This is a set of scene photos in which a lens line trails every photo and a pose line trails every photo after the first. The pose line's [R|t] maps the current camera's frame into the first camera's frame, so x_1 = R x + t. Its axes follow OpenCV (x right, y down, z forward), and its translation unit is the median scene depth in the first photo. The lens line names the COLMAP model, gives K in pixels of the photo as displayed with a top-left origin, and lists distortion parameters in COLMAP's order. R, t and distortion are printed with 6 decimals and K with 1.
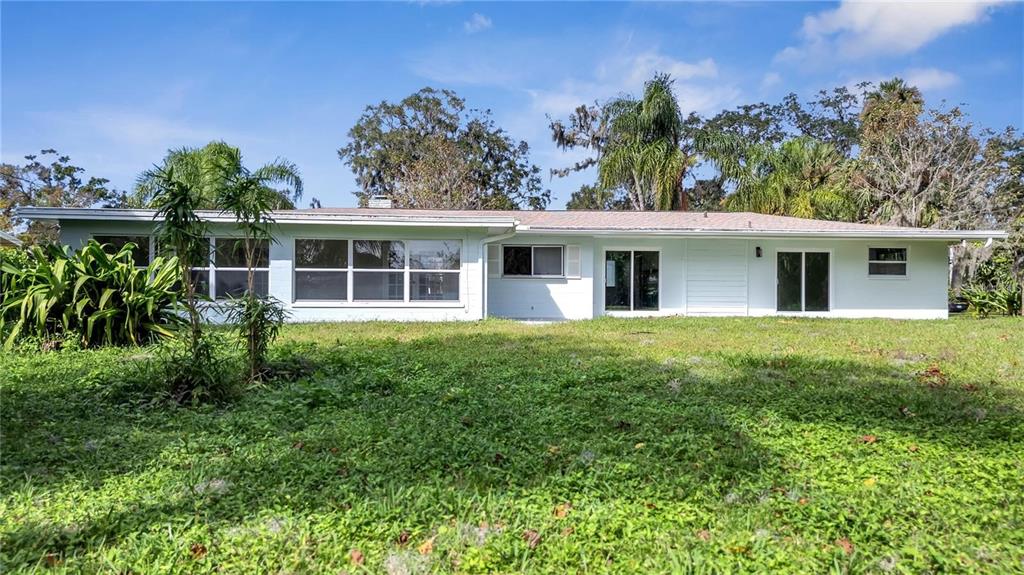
lens RADIAL K [[692.9, 0, 512.0], [0, 692.9, 287.5], [0, 0, 1]] dist [0.077729, -0.083051]
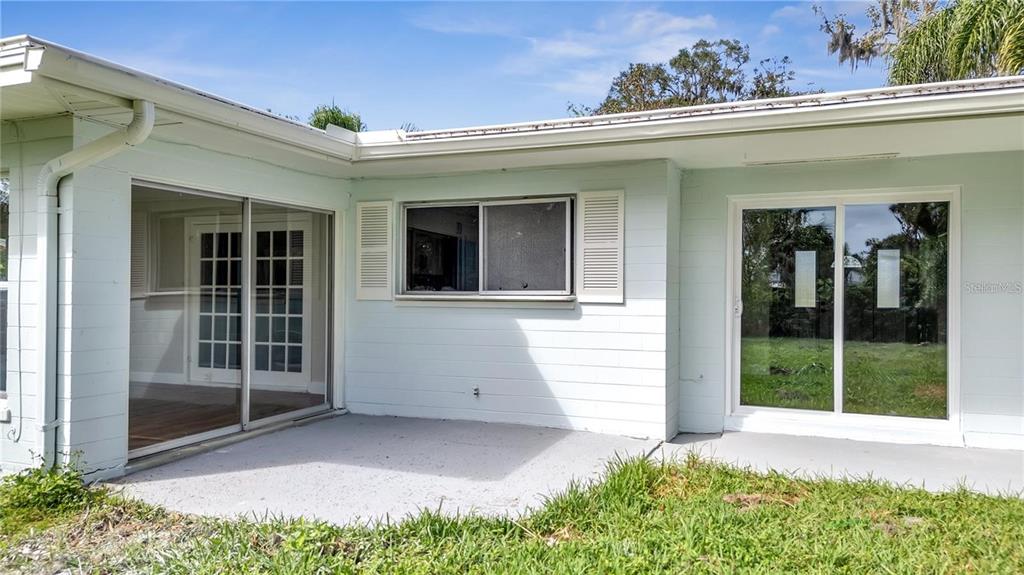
lens RADIAL K [[692.9, 0, 512.0], [0, 692.9, 287.5], [0, 0, 1]] dist [0.077729, -0.083051]
pose [[0.890334, 0.000728, -0.455307, 0.184537], [-0.000809, 1.000000, 0.000016, -0.018511], [0.455307, 0.000354, 0.890334, 0.683185]]
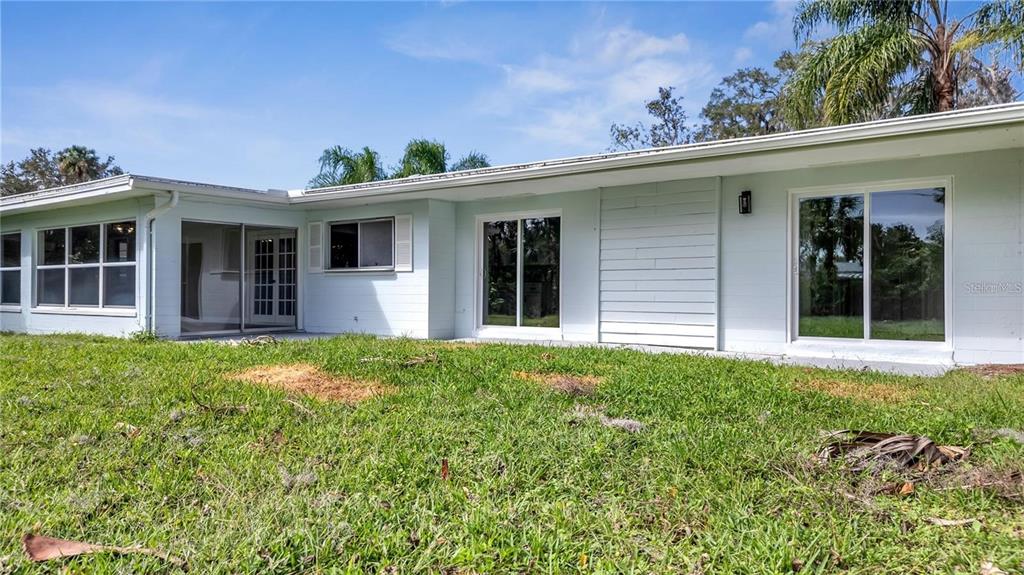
lens RADIAL K [[692.9, 0, 512.0], [0, 692.9, 287.5], [0, 0, 1]] dist [0.077729, -0.083051]
pose [[0.762715, -0.003906, -0.646723, 0.527347], [0.004641, 0.999989, -0.000566, 0.002181], [0.646718, -0.002570, 0.762725, 0.577403]]
